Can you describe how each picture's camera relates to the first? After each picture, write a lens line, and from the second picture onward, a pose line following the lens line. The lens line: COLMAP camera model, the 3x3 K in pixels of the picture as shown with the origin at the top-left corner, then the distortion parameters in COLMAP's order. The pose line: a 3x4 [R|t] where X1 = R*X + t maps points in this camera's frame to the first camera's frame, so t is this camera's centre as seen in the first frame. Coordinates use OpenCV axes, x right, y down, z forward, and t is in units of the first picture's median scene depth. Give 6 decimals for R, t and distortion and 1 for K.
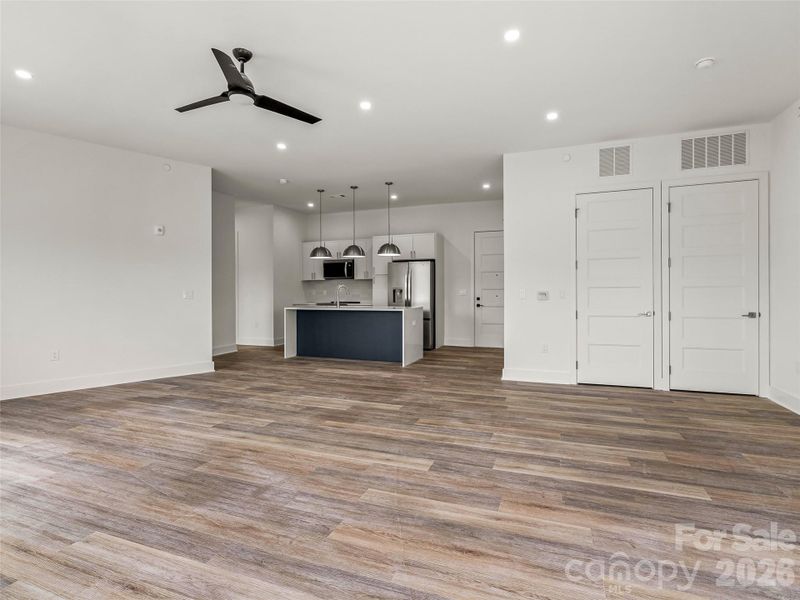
lens RADIAL K [[379.1, 0, 400.0], [0, 379.1, 300.0], [0, 0, 1]] dist [-0.001016, -0.000021]
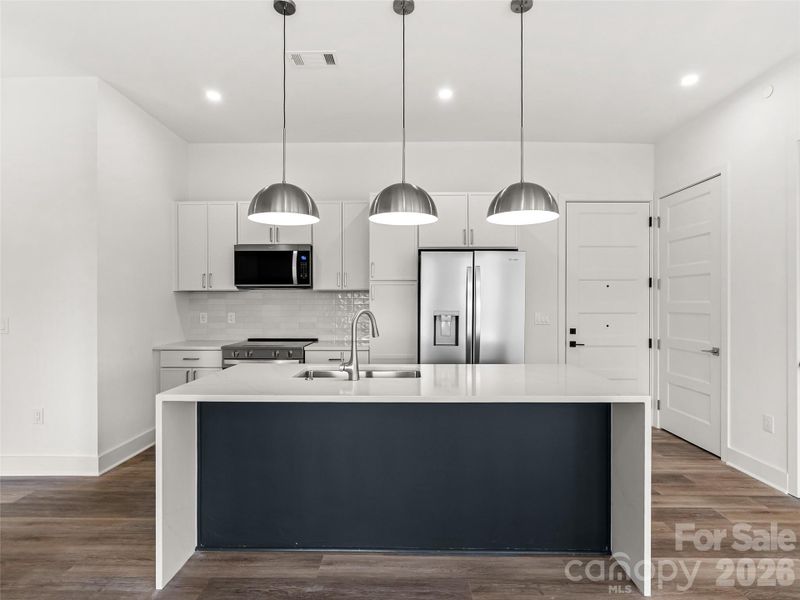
lens RADIAL K [[409.0, 0, 397.1], [0, 409.0, 301.8], [0, 0, 1]] dist [-0.016658, 0.000424]
pose [[0.948396, 0.002623, 0.317078, -0.186416], [0.005572, 0.999674, -0.024936, -0.029272], [-0.317039, 0.025416, 0.948072, 0.544647]]
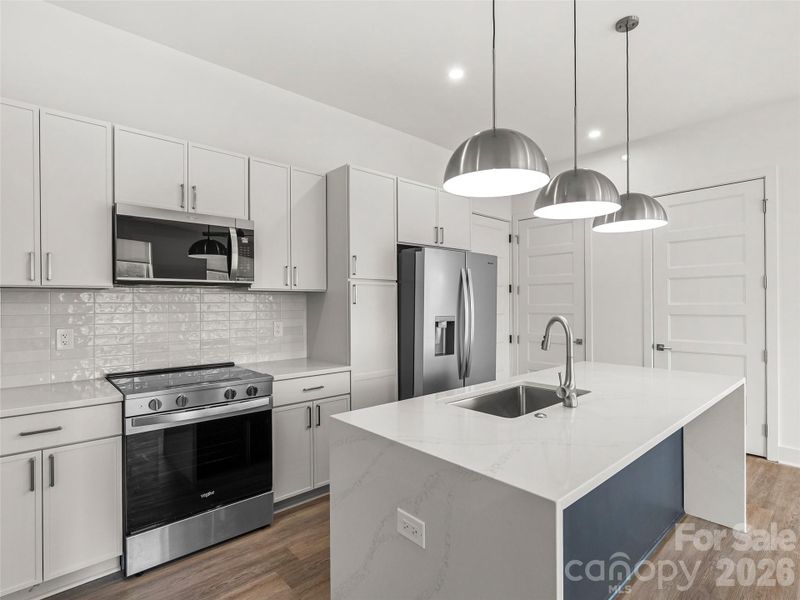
lens RADIAL K [[409.0, 0, 397.1], [0, 409.0, 301.8], [0, 0, 1]] dist [-0.016658, 0.000424]
pose [[0.492706, 0.004920, 0.870182, -0.351472], [0.025958, 0.999456, -0.020349, -0.036803], [-0.869808, 0.032614, 0.492311, 0.779459]]
